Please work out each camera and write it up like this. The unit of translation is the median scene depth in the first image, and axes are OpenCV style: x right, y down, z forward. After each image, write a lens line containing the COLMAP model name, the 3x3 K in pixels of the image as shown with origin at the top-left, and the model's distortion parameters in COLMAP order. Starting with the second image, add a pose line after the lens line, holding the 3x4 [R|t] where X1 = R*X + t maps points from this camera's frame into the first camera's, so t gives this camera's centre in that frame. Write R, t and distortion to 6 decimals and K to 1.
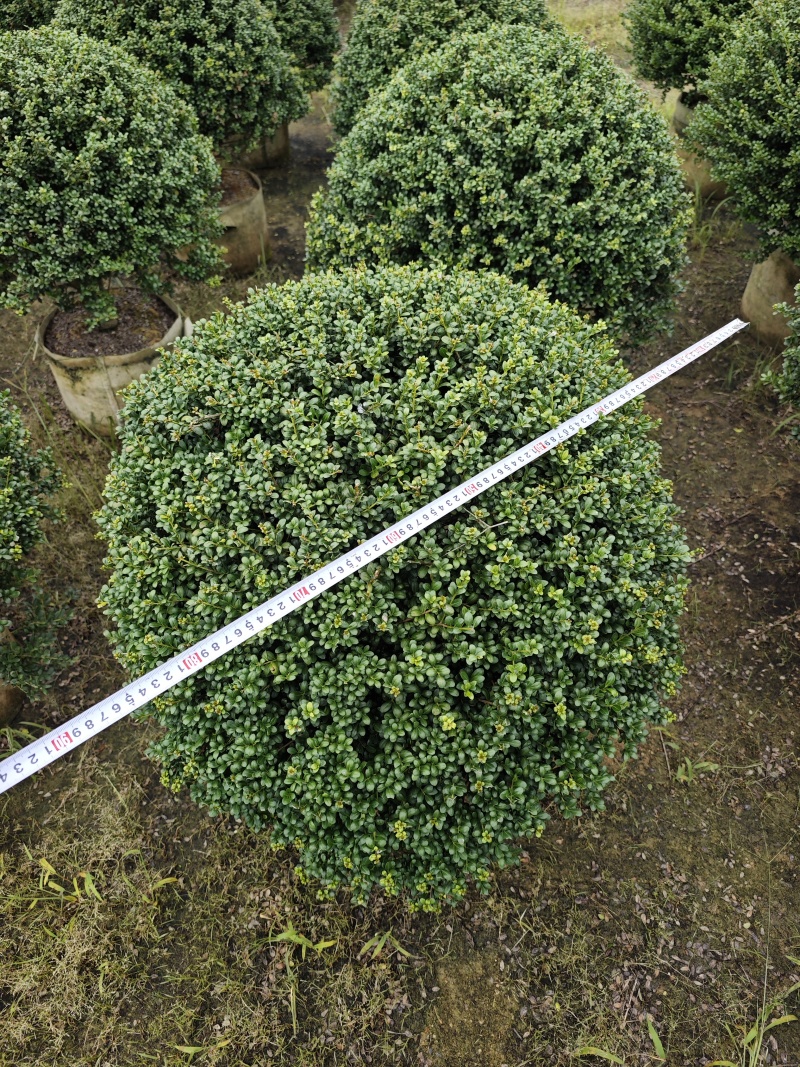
lens RADIAL K [[716.8, 0, 407.9], [0, 716.8, 540.2], [0, 0, 1]] dist [-0.021938, -0.016022]
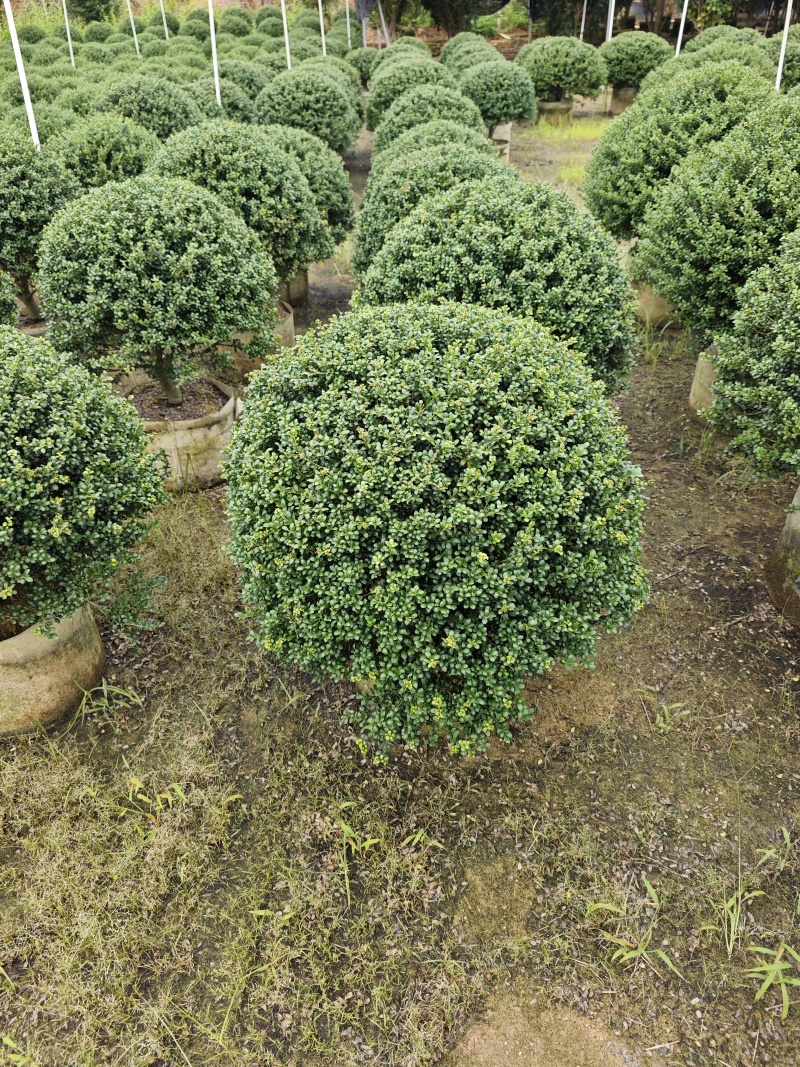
lens RADIAL K [[722.9, 0, 400.4], [0, 722.9, 558.8], [0, 0, 1]] dist [0.069787, -0.193681]
pose [[0.999828, -0.001682, 0.018472, -0.078840], [0.005382, 0.979351, -0.202097, 0.309901], [-0.017751, 0.202162, 0.979191, -0.257861]]
